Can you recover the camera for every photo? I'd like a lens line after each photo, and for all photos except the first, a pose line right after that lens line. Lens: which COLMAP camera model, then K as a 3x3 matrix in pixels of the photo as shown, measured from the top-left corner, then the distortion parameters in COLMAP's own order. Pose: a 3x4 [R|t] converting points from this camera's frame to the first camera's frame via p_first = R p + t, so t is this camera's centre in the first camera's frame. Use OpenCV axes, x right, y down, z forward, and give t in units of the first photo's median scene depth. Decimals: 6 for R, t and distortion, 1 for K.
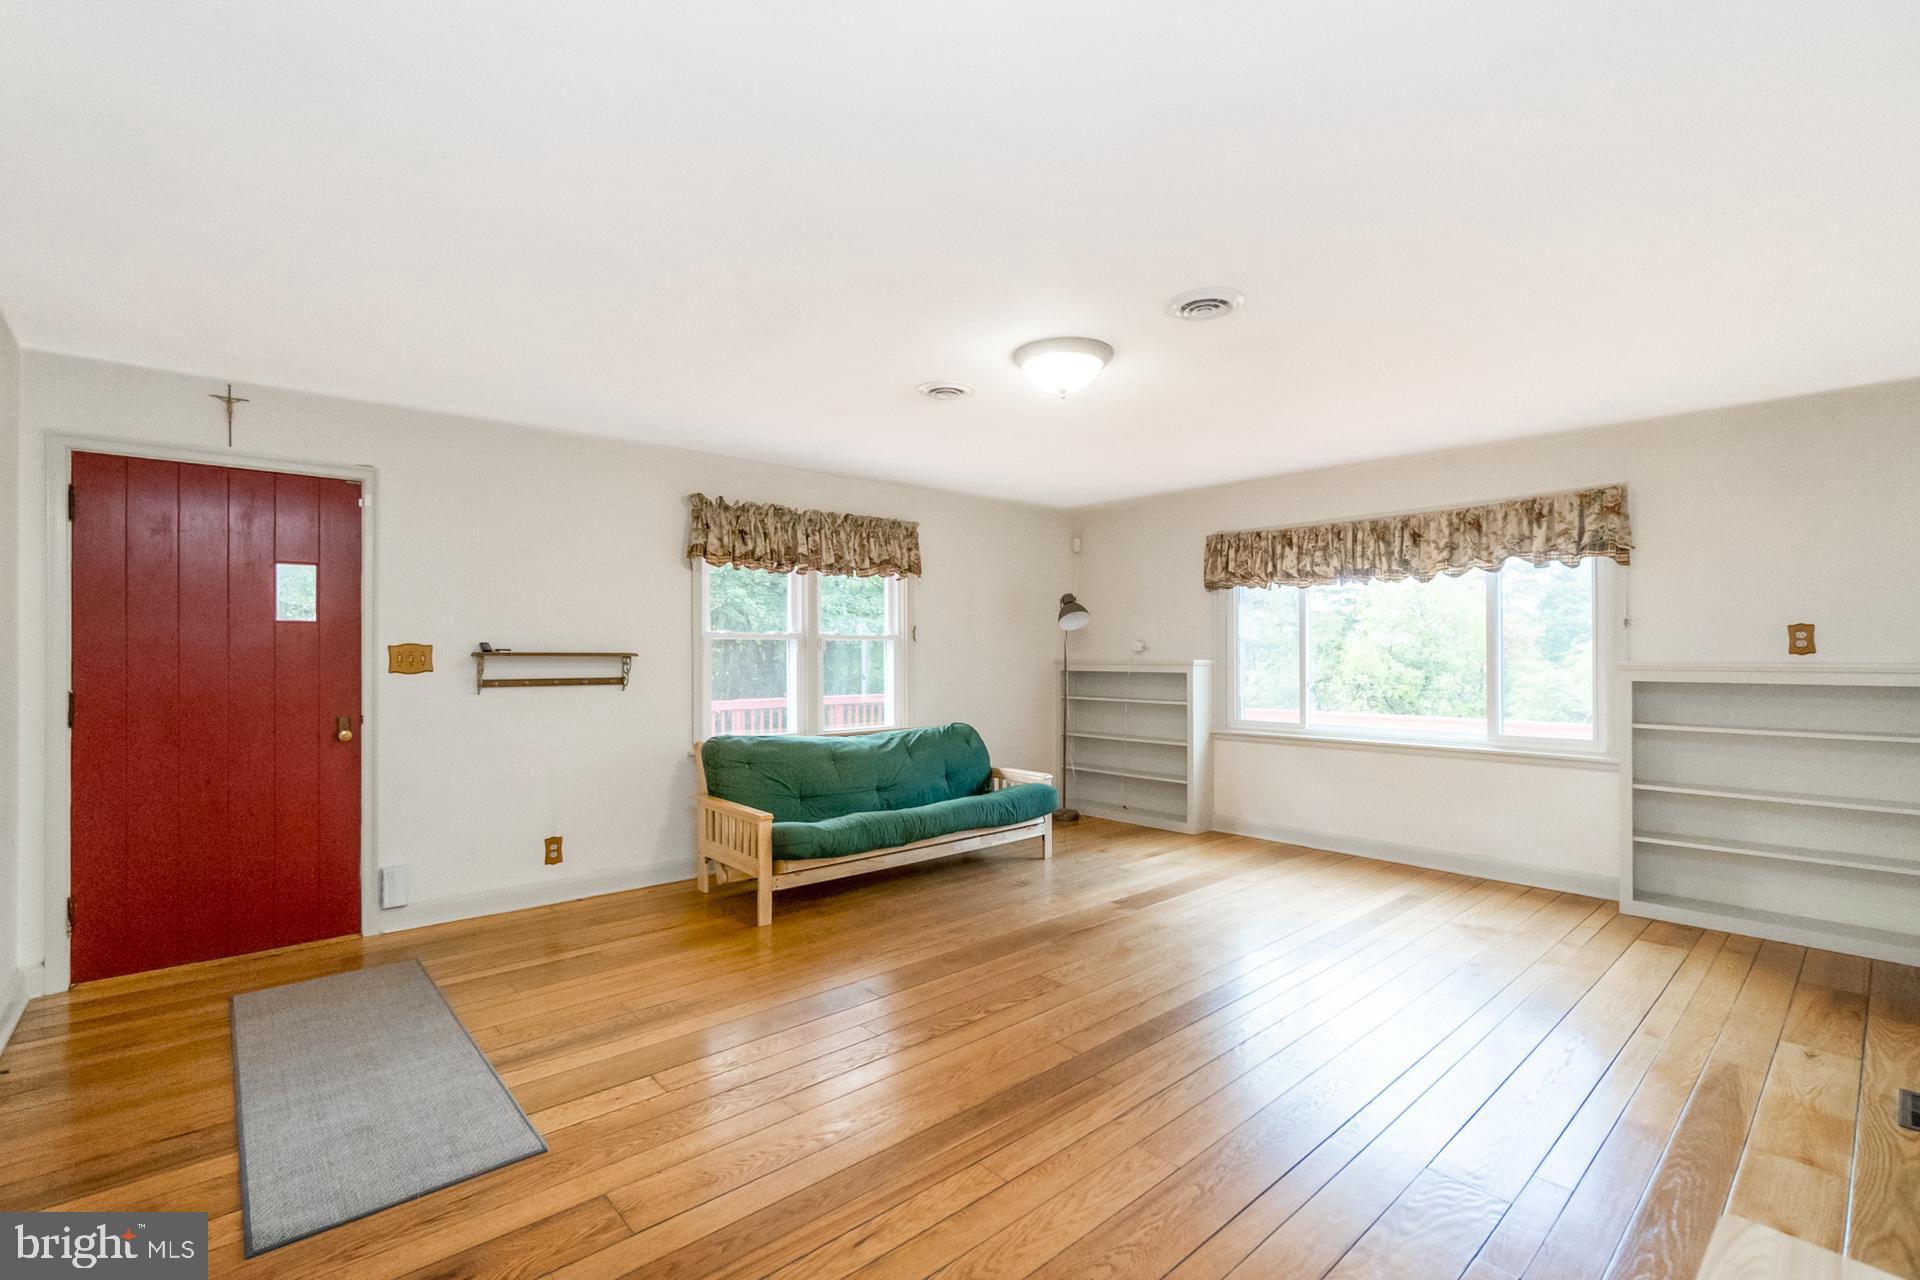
lens RADIAL K [[853.3, 0, 954.7], [0, 853.3, 644.8], [0, 0, 1]] dist [-0.011640, 0.000035]
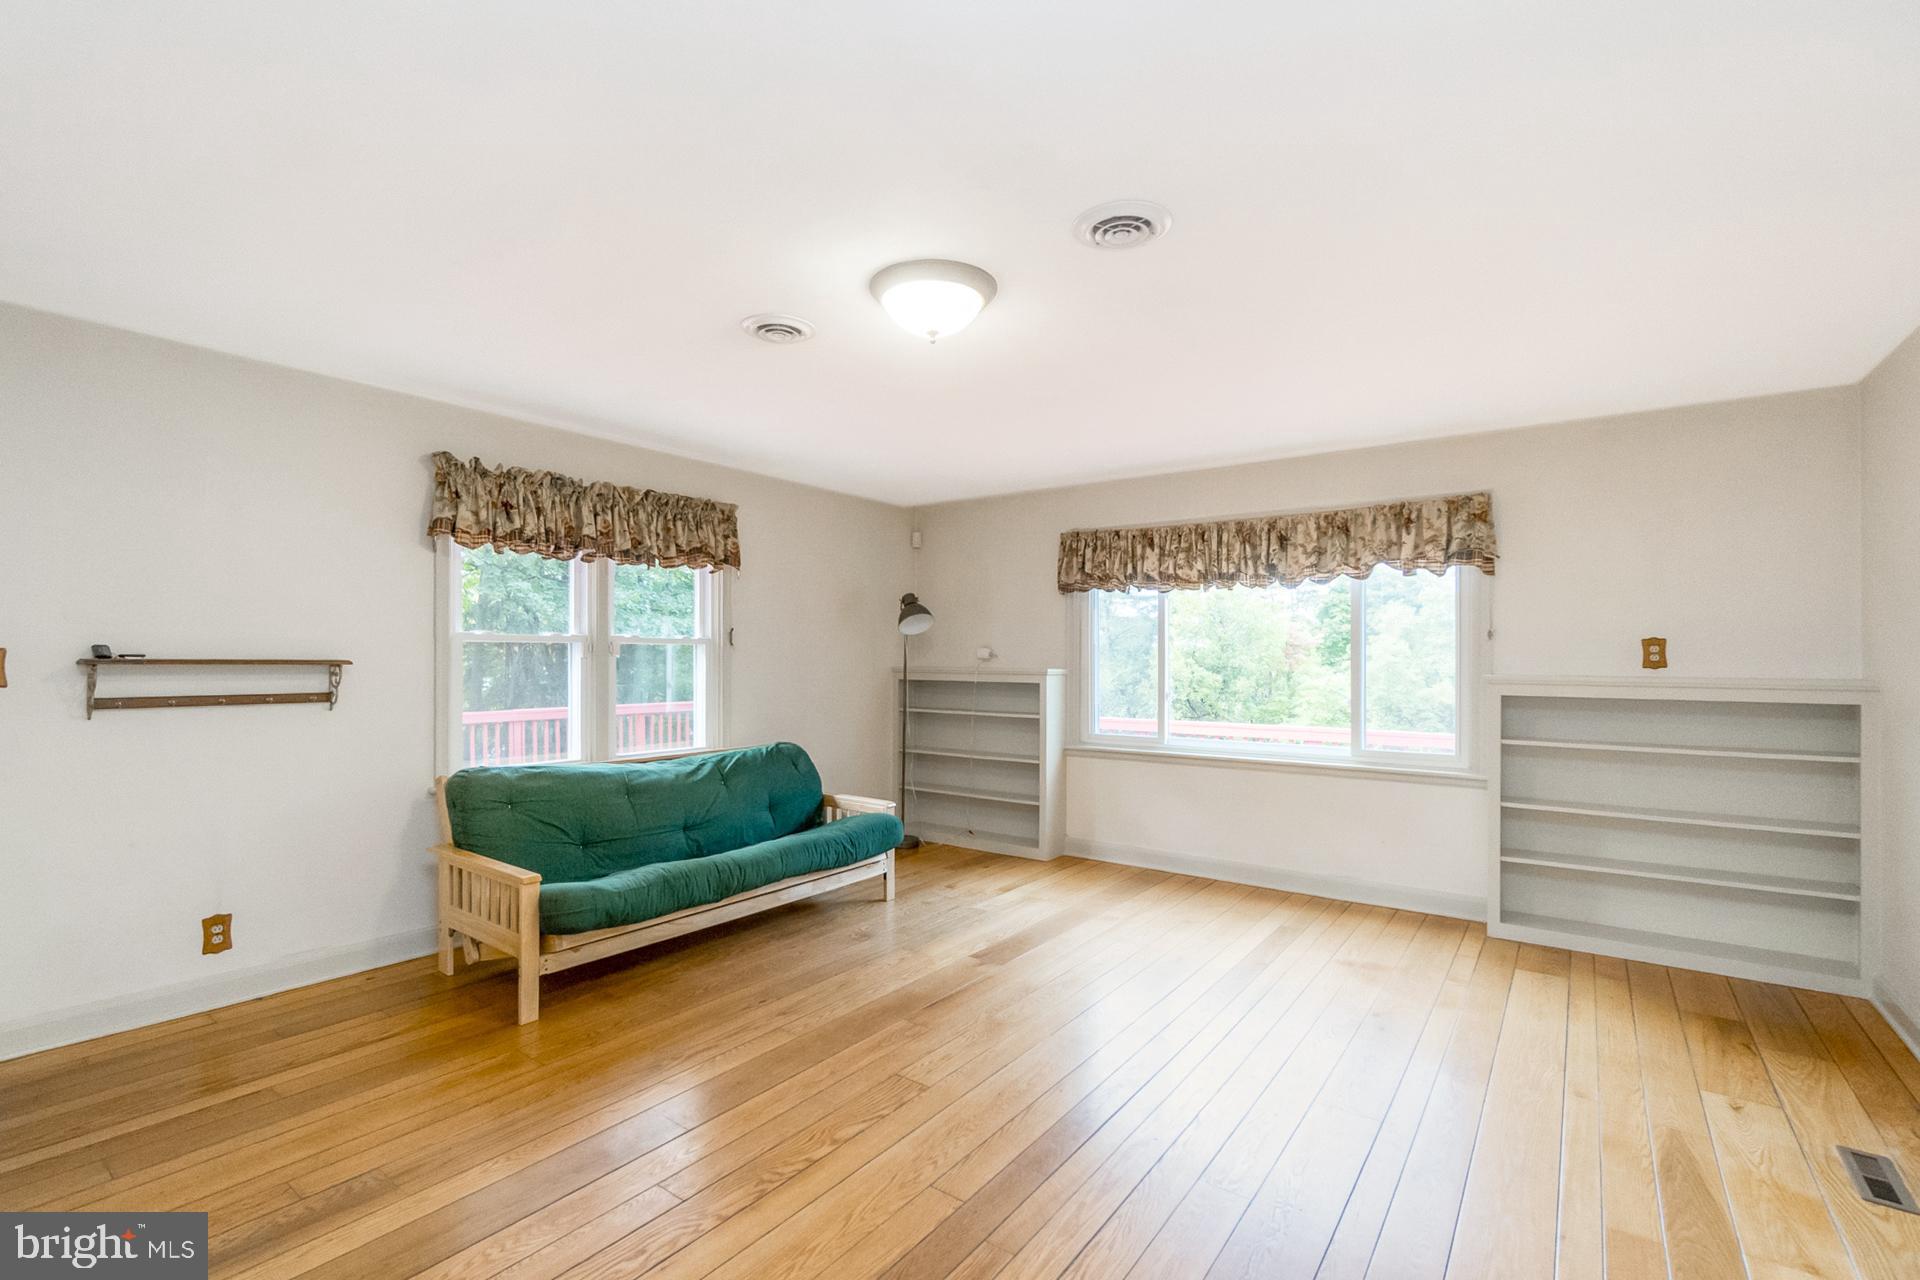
lens RADIAL K [[864.8, 0, 951.1], [0, 864.8, 651.9], [0, 0, 1]] dist [-0.011087, 0.000053]
pose [[0.978412, 0.007048, 0.206542, -0.013239], [-0.008264, 0.999953, 0.005022, -0.005299], [-0.206497, -0.006620, 0.978425, 0.146440]]
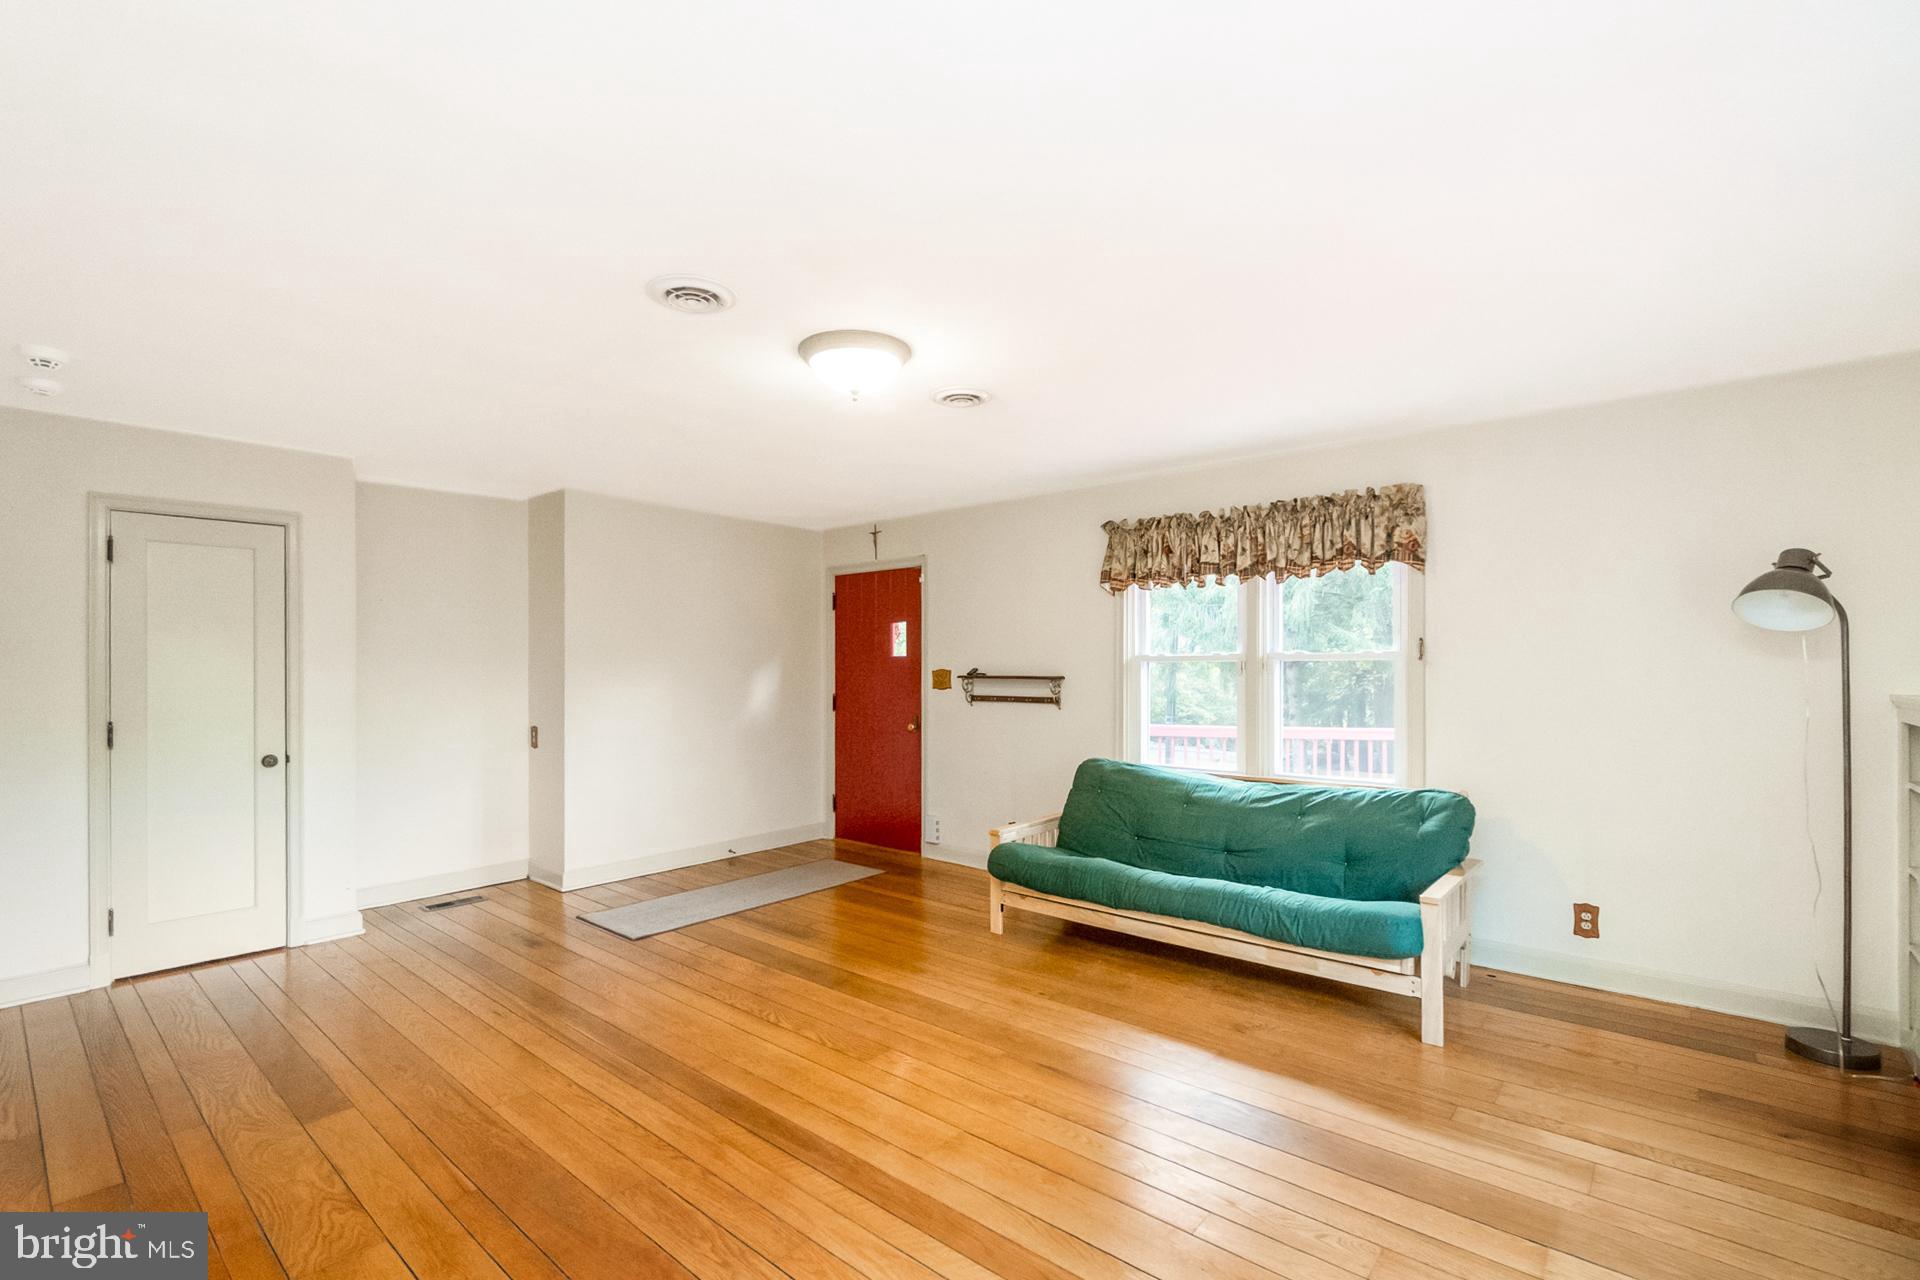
lens RADIAL K [[859.8, 0, 934.1], [0, 859.8, 665.7], [0, 0, 1]] dist [0.000265, 0.000057]
pose [[0.119486, 0.000071, -0.992836, 0.697026], [0.014946, 0.999887, 0.001871, -0.008979], [0.992723, -0.015062, 0.119472, 0.660192]]
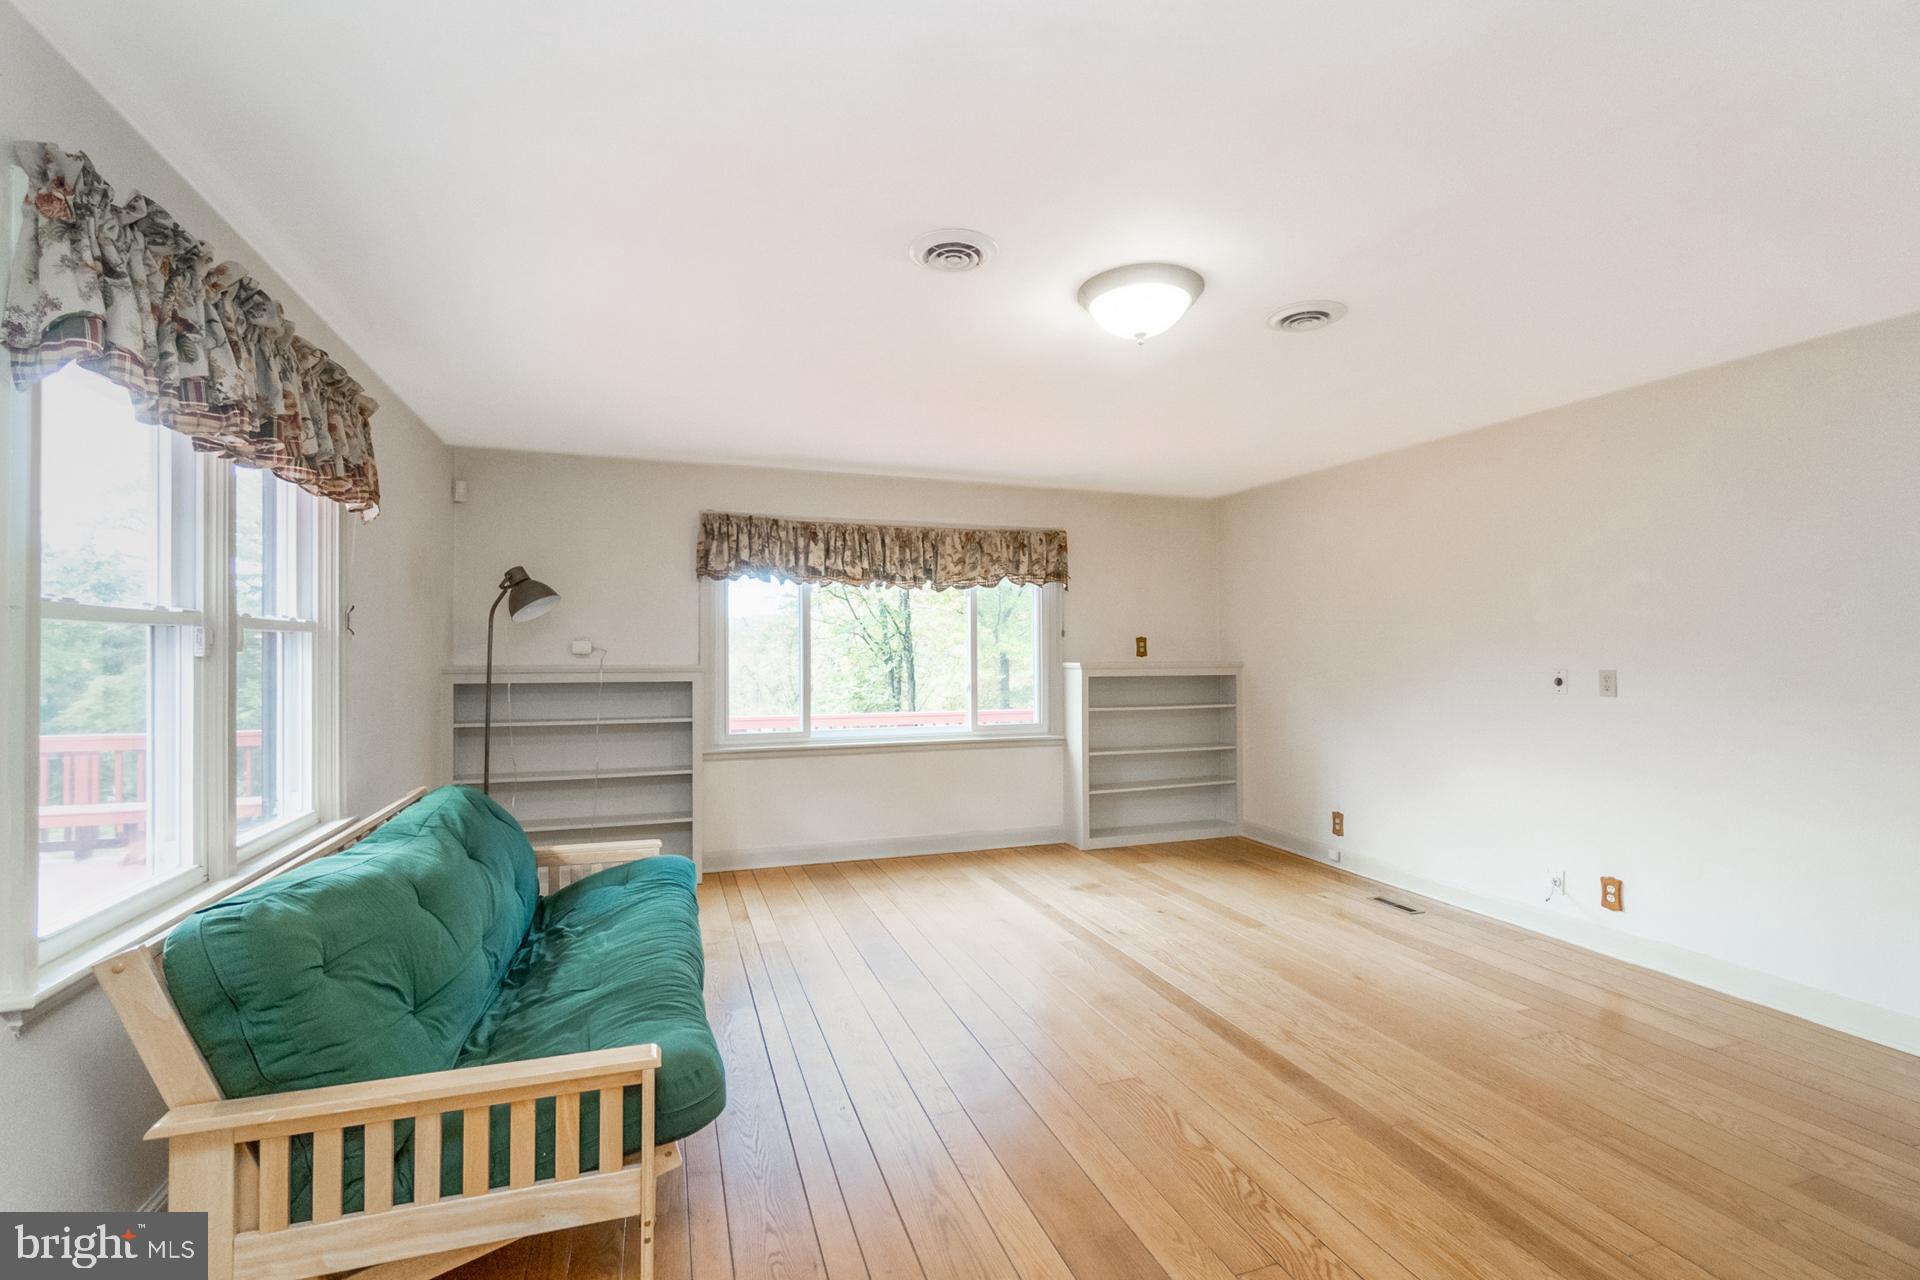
lens RADIAL K [[848.7, 0, 960.0], [0, 848.7, 640.0], [0, 0, 1]] dist [-0.000990, -0.000072]
pose [[0.374668, 0.013193, 0.927065, -0.462479], [-0.009835, 0.999899, -0.010255, -0.000203], [-0.927107, -0.005275, 0.374760, 0.586184]]
